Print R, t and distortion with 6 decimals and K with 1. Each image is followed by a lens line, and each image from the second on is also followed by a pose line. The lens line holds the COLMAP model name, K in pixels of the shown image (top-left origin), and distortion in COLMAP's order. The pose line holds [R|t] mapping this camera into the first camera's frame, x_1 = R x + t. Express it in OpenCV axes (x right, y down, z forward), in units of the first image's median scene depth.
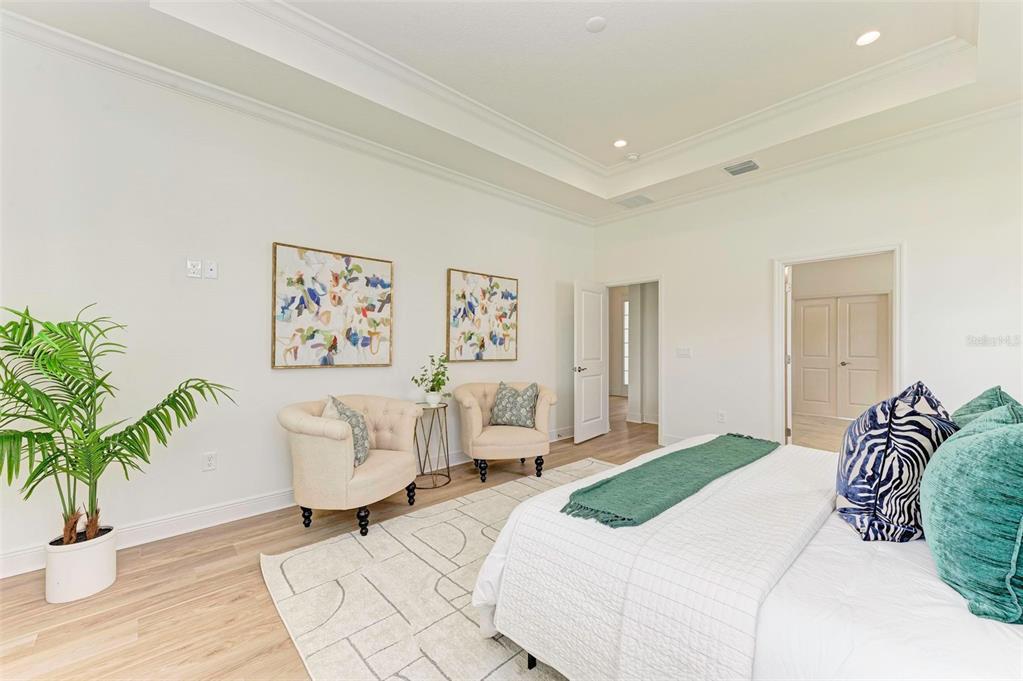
lens RADIAL K [[397.9, 0, 515.4], [0, 397.9, 345.3], [0, 0, 1]] dist [0.002104, 0.000186]
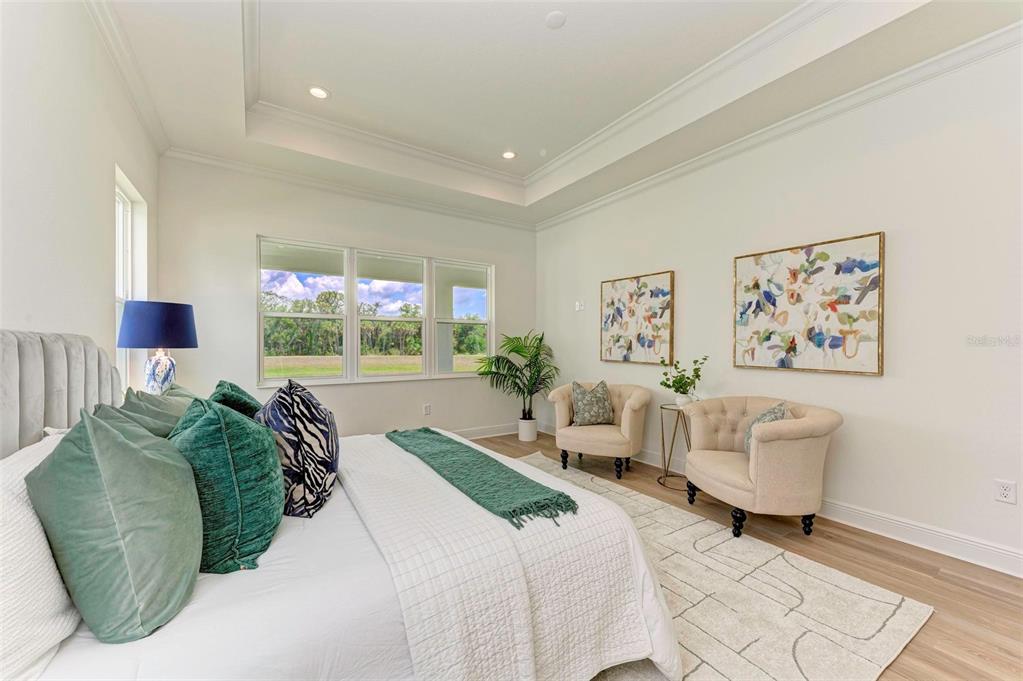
lens RADIAL K [[397.9, 0, 515.4], [0, 397.9, 345.3], [0, 0, 1]] dist [0.002104, 0.000186]
pose [[-0.161503, 0.002440, -0.986869, 0.679995], [-0.002833, 0.999992, 0.002936, -0.005437], [0.986868, 0.003270, -0.161494, 0.609615]]
